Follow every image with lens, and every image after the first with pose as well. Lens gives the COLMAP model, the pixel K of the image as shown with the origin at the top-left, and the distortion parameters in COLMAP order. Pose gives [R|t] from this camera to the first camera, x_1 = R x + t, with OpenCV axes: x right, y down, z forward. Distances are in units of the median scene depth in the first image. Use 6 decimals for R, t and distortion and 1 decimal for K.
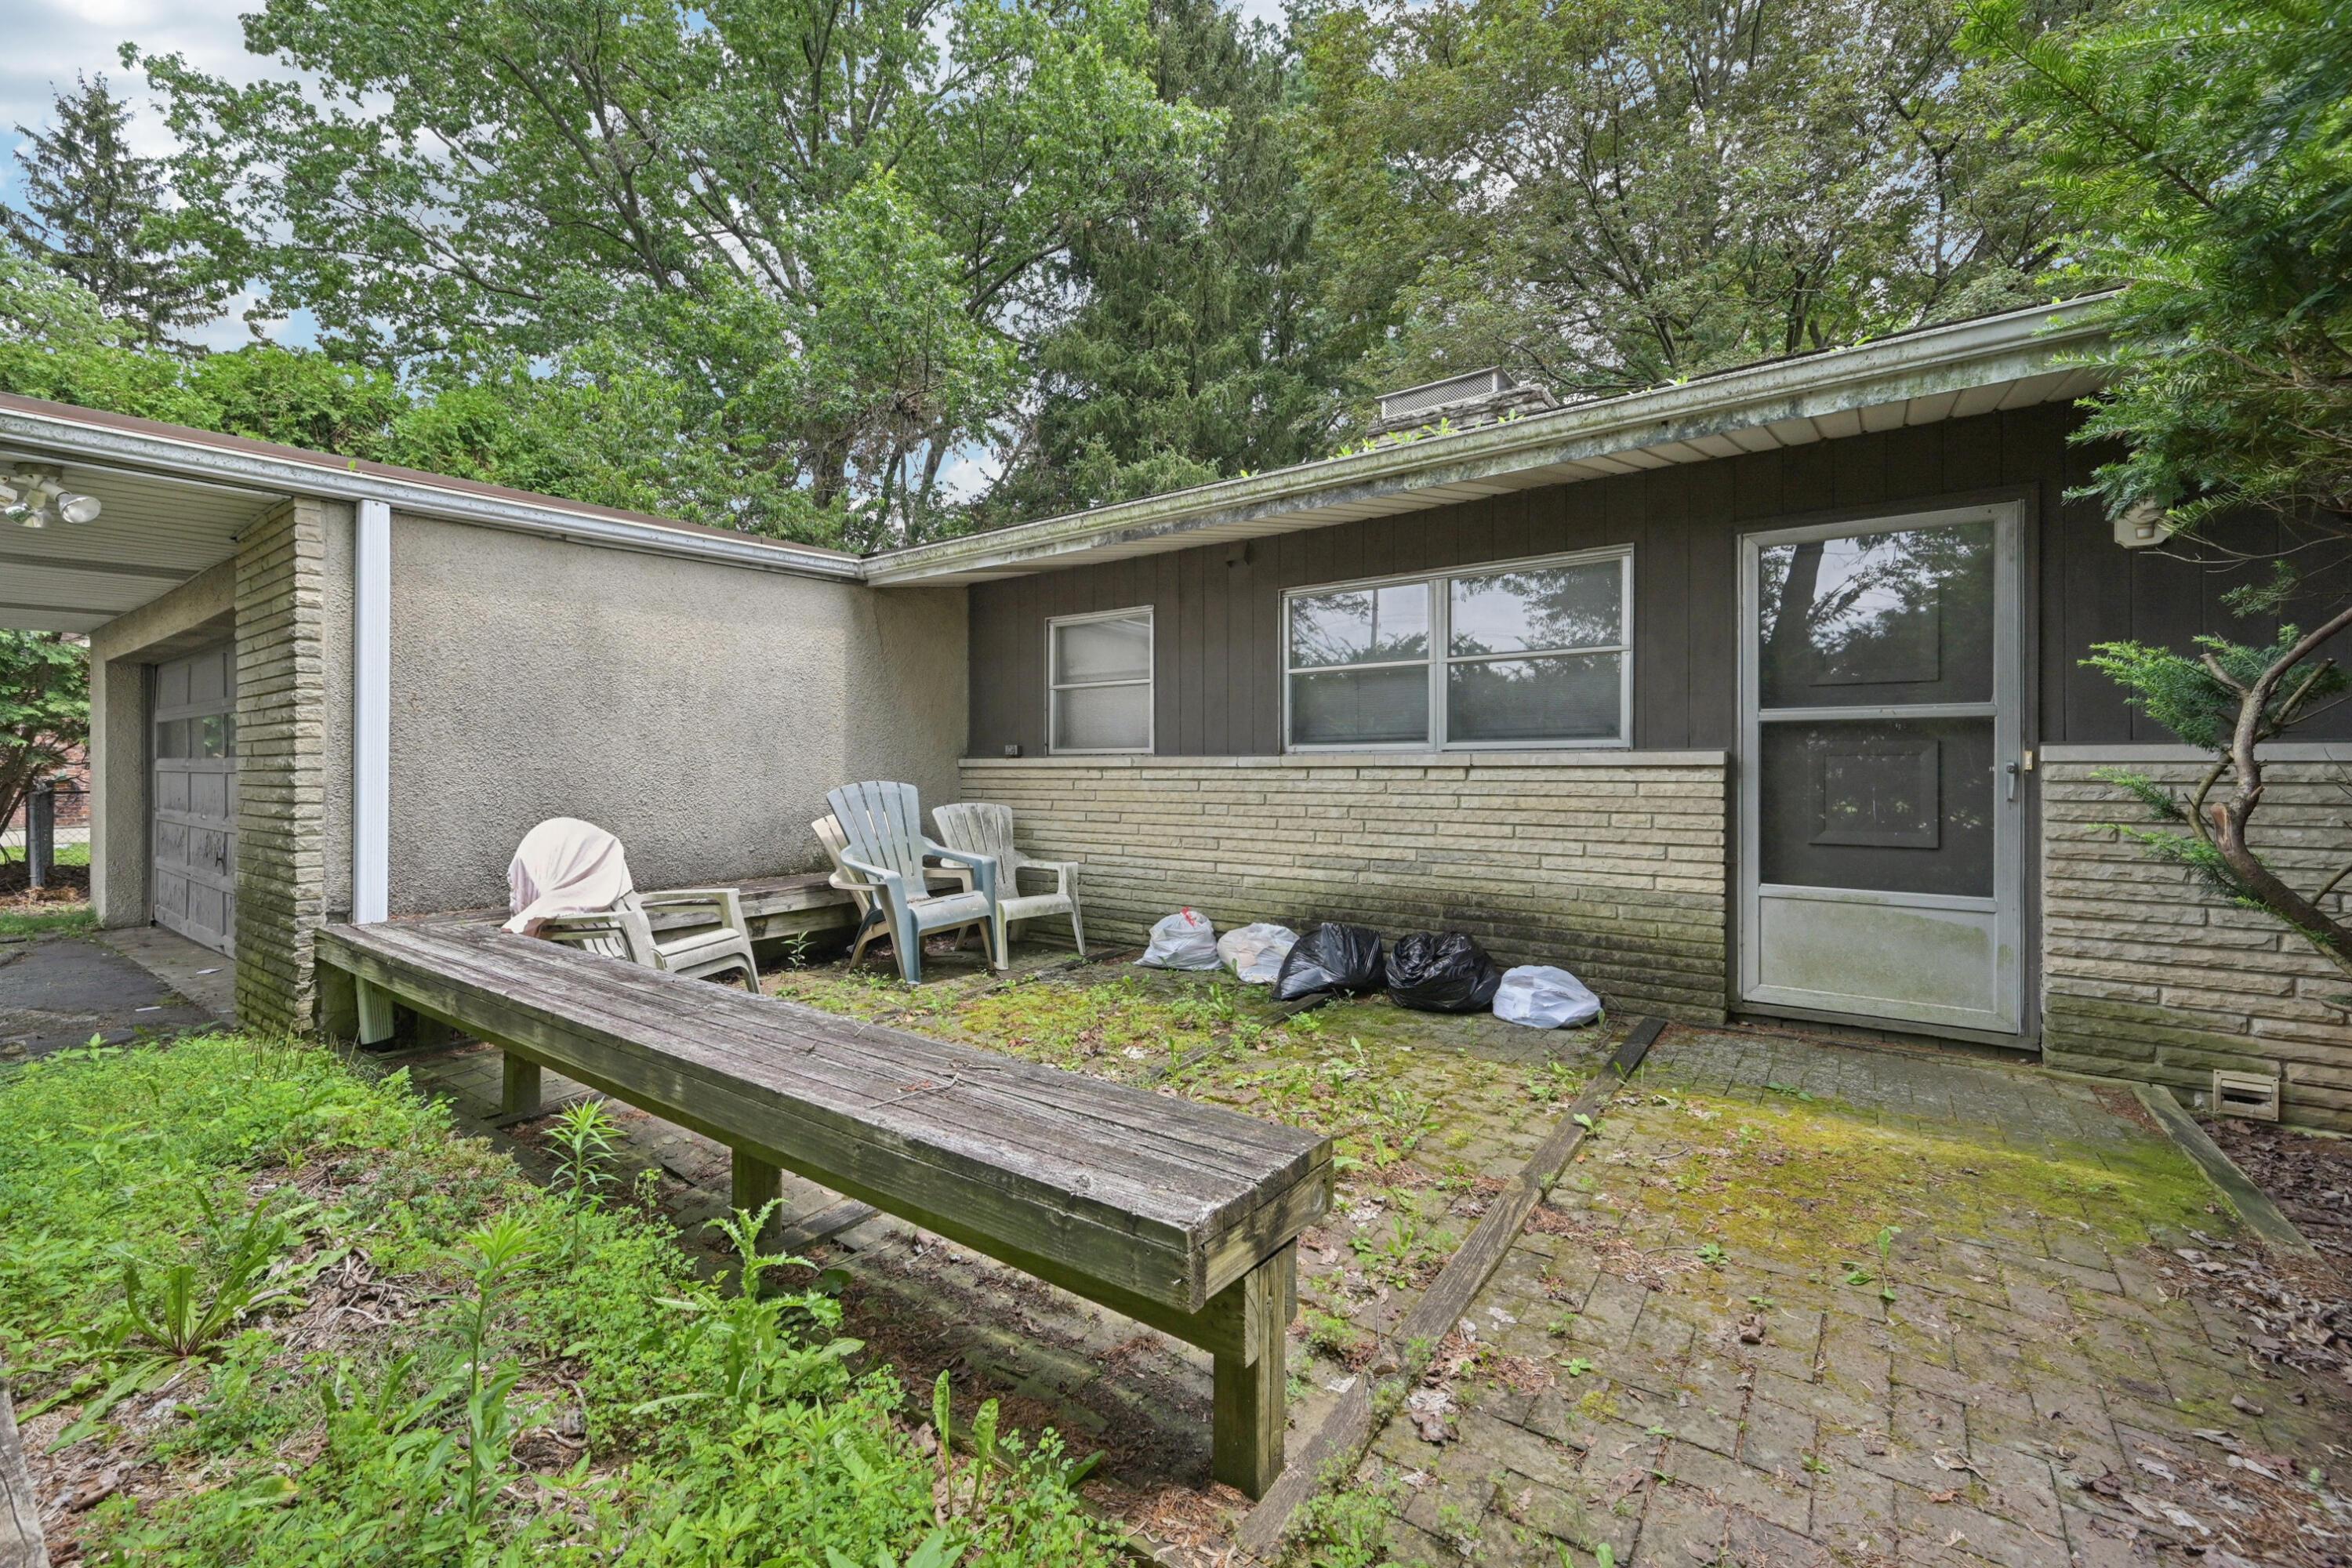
lens RADIAL K [[944.4, 0, 1170.2], [0, 944.4, 772.4], [0, 0, 1]] dist [-0.001044, 0.000052]
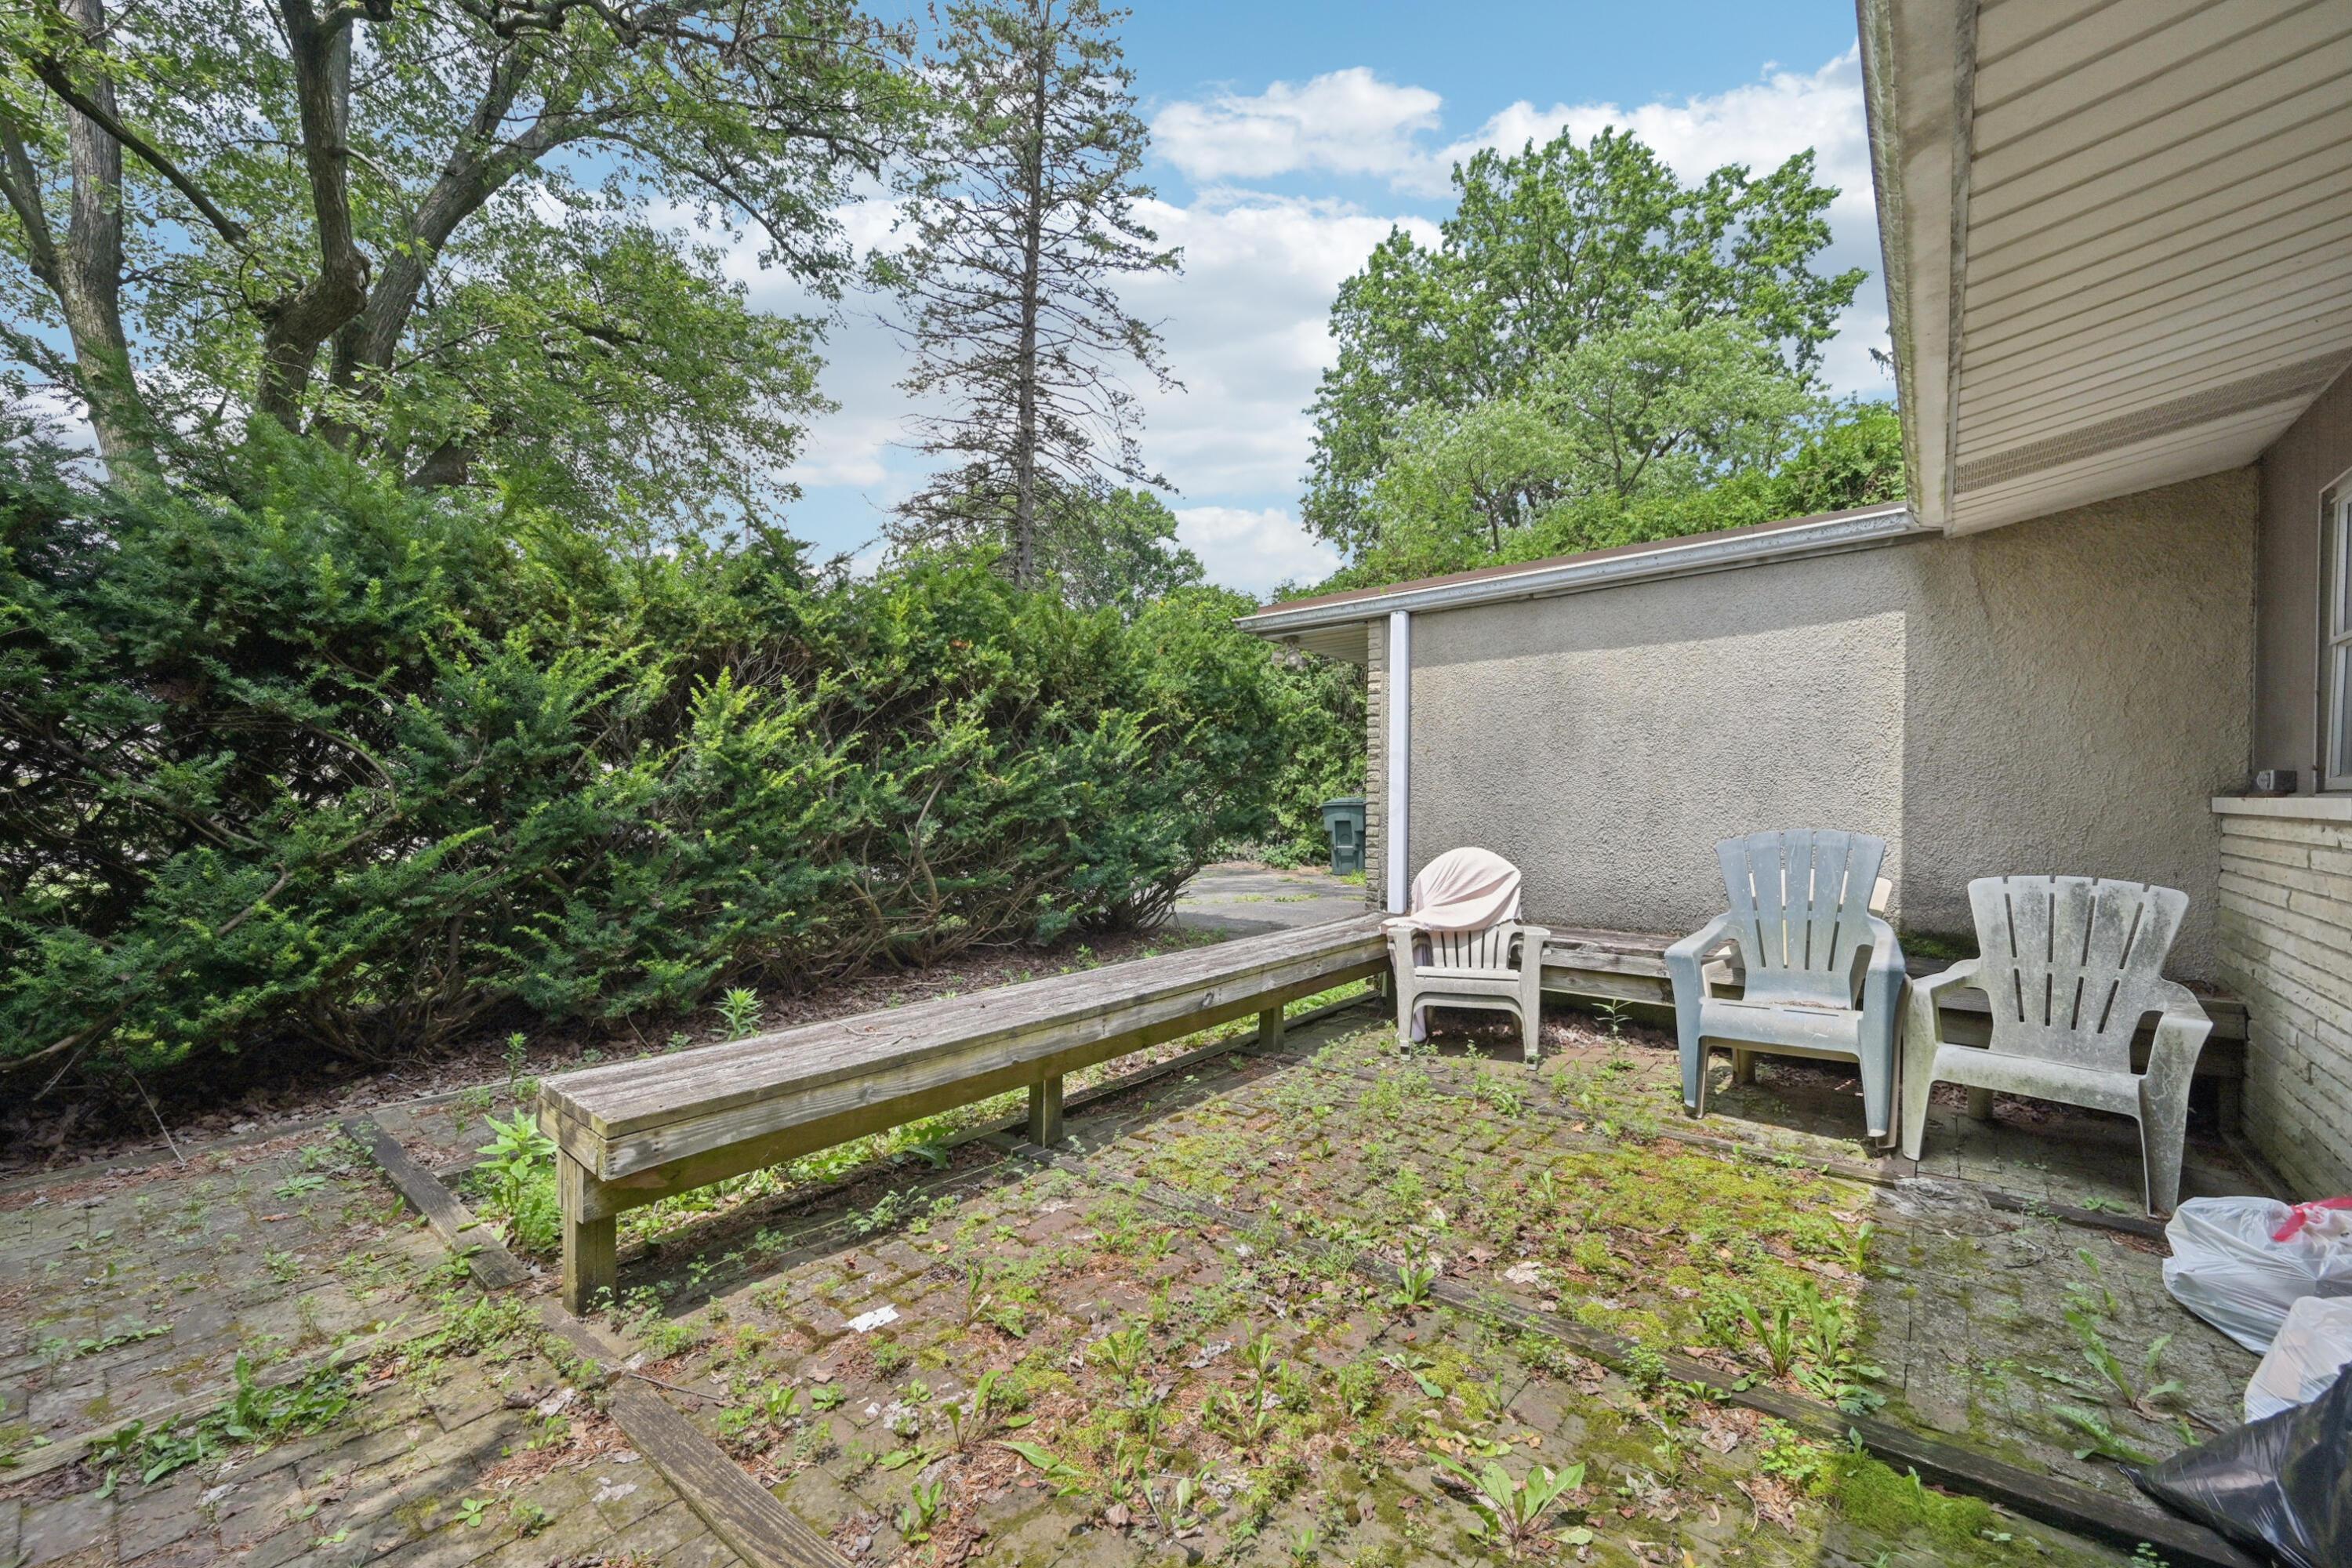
lens RADIAL K [[944.4, 0, 1171.0], [0, 944.4, 796.3], [0, 0, 1]] dist [-0.001044, 0.000052]
pose [[-0.064565, 0.006058, -0.997895, 0.472936], [-0.013730, 0.999882, 0.006958, -0.014922], [0.997819, 0.014150, -0.064474, 0.624498]]
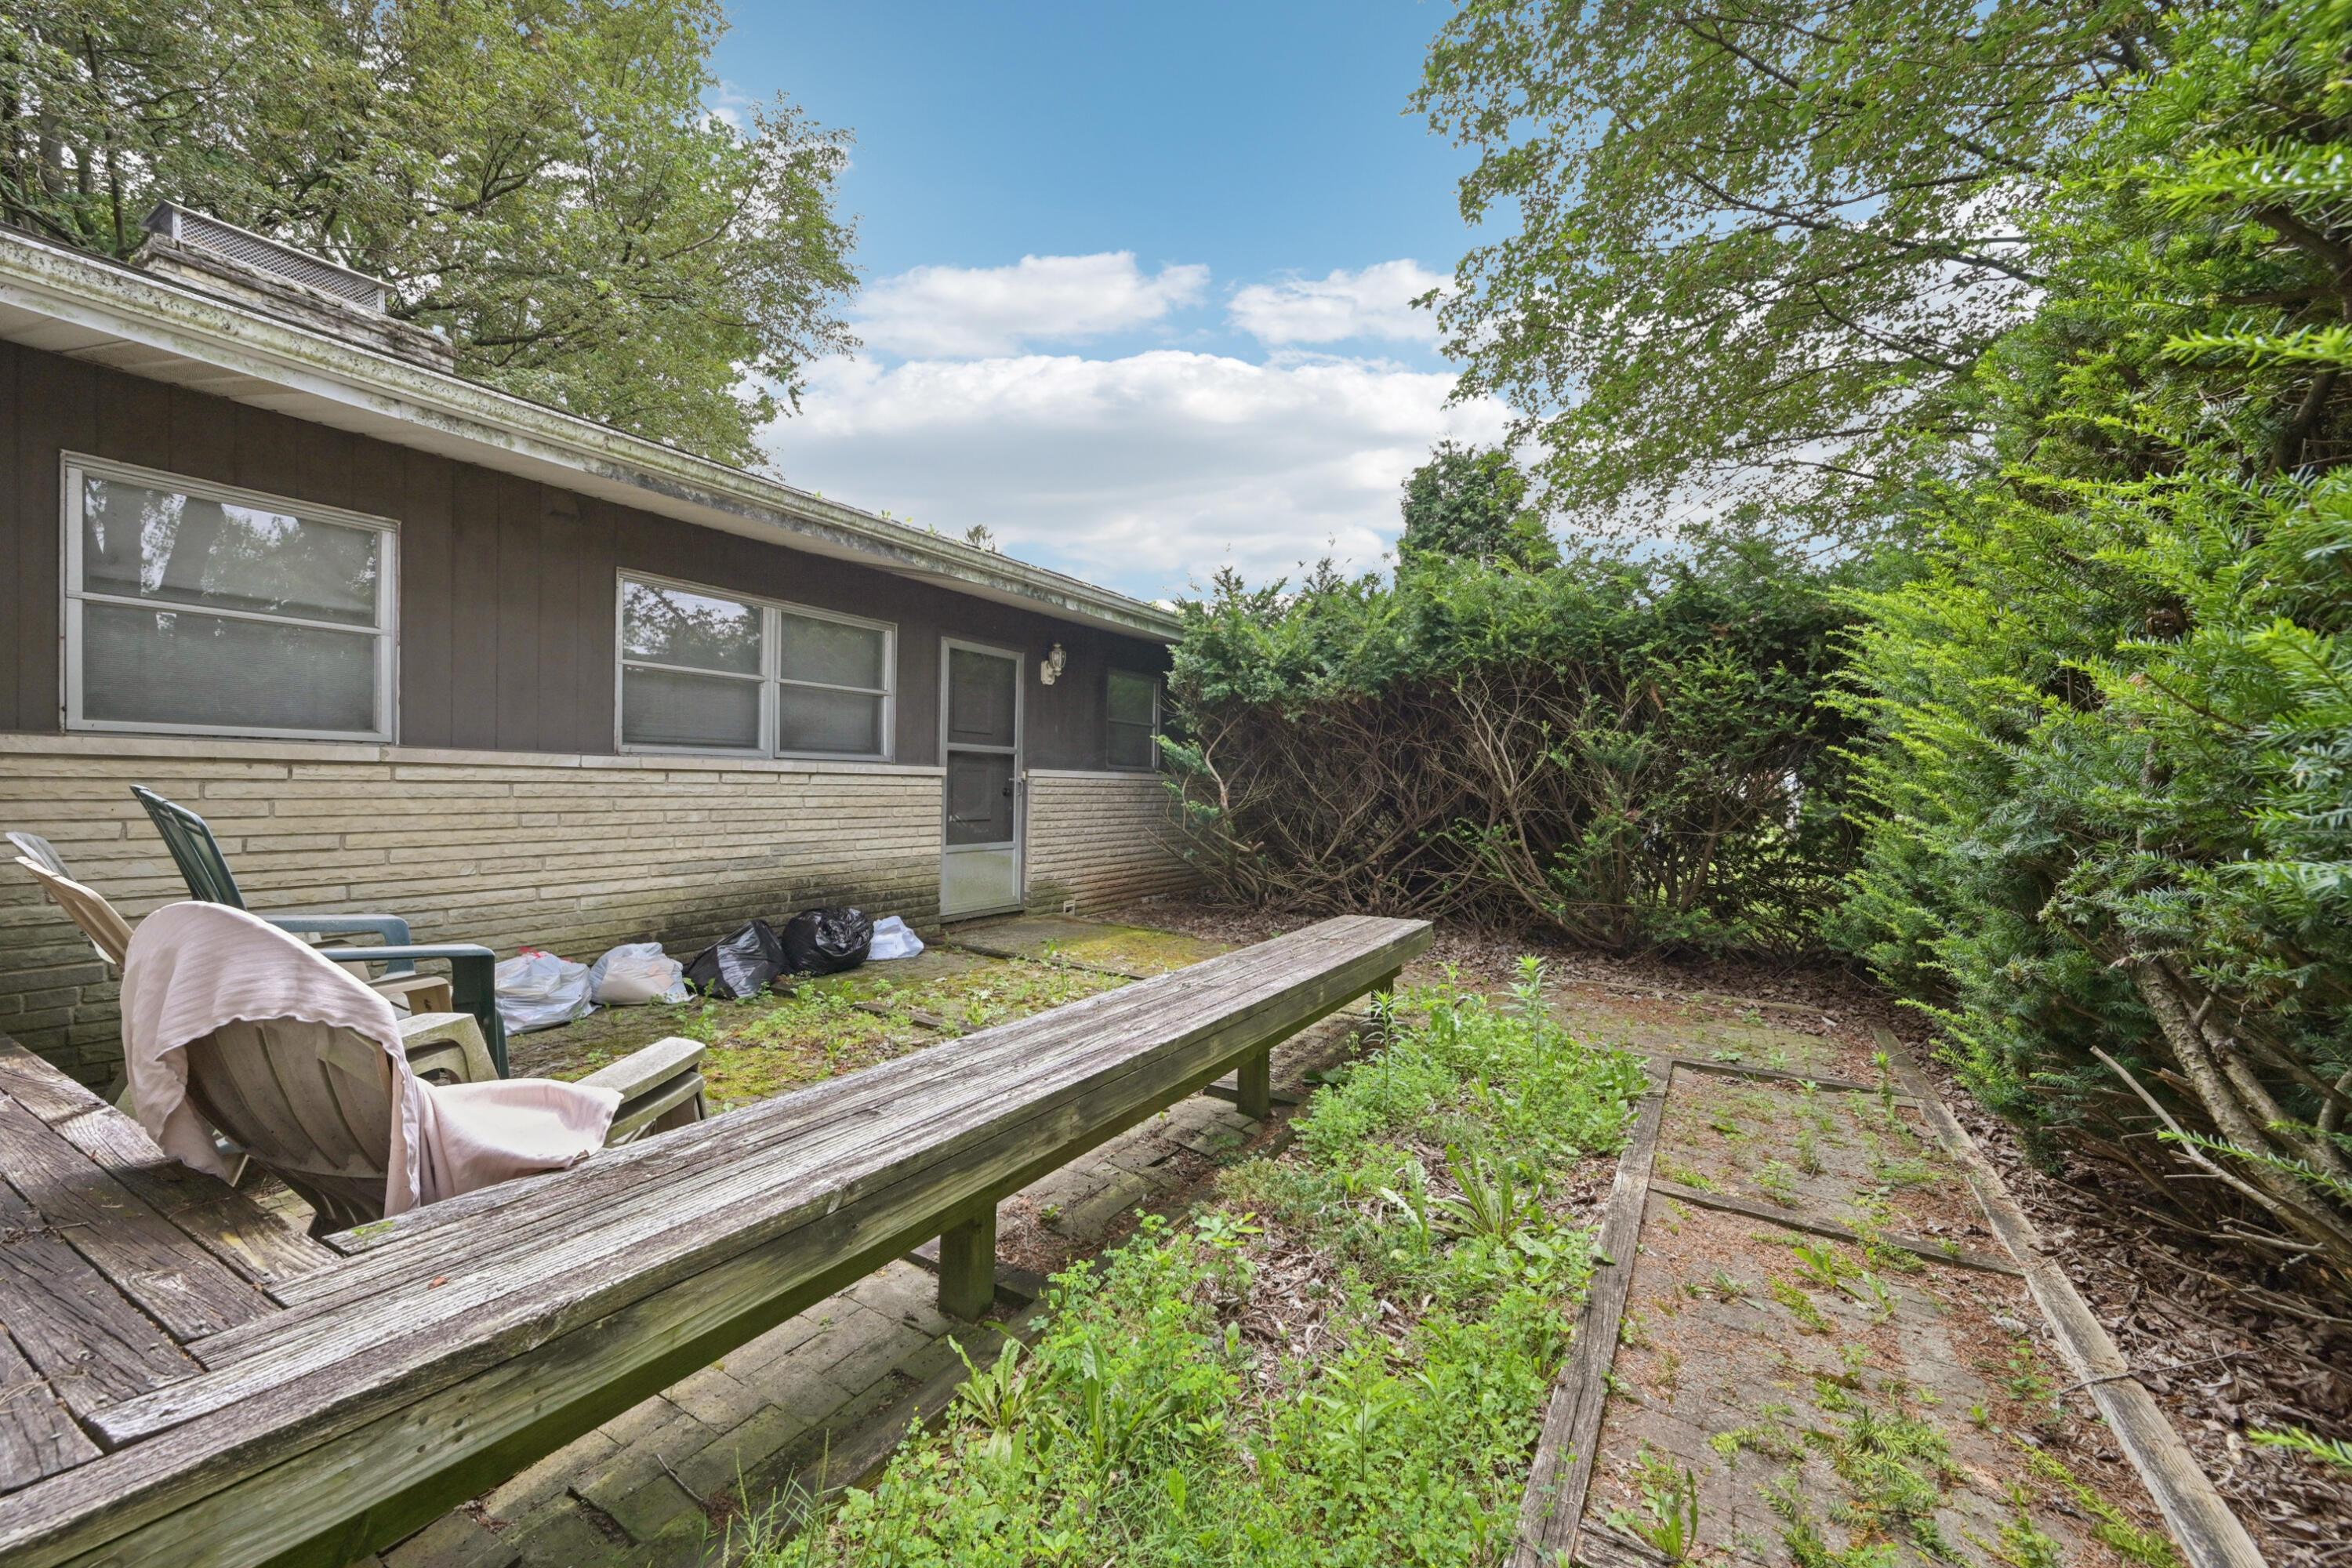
lens RADIAL K [[944.4, 0, 1174.7], [0, 944.4, 784.4], [0, 0, 1]] dist [-0.001044, 0.000052]
pose [[-0.097919, -0.002065, 0.995192, -0.892061], [-0.016062, 0.999871, 0.000494, 0.000284], [-0.995065, -0.015936, -0.097939, 0.615197]]
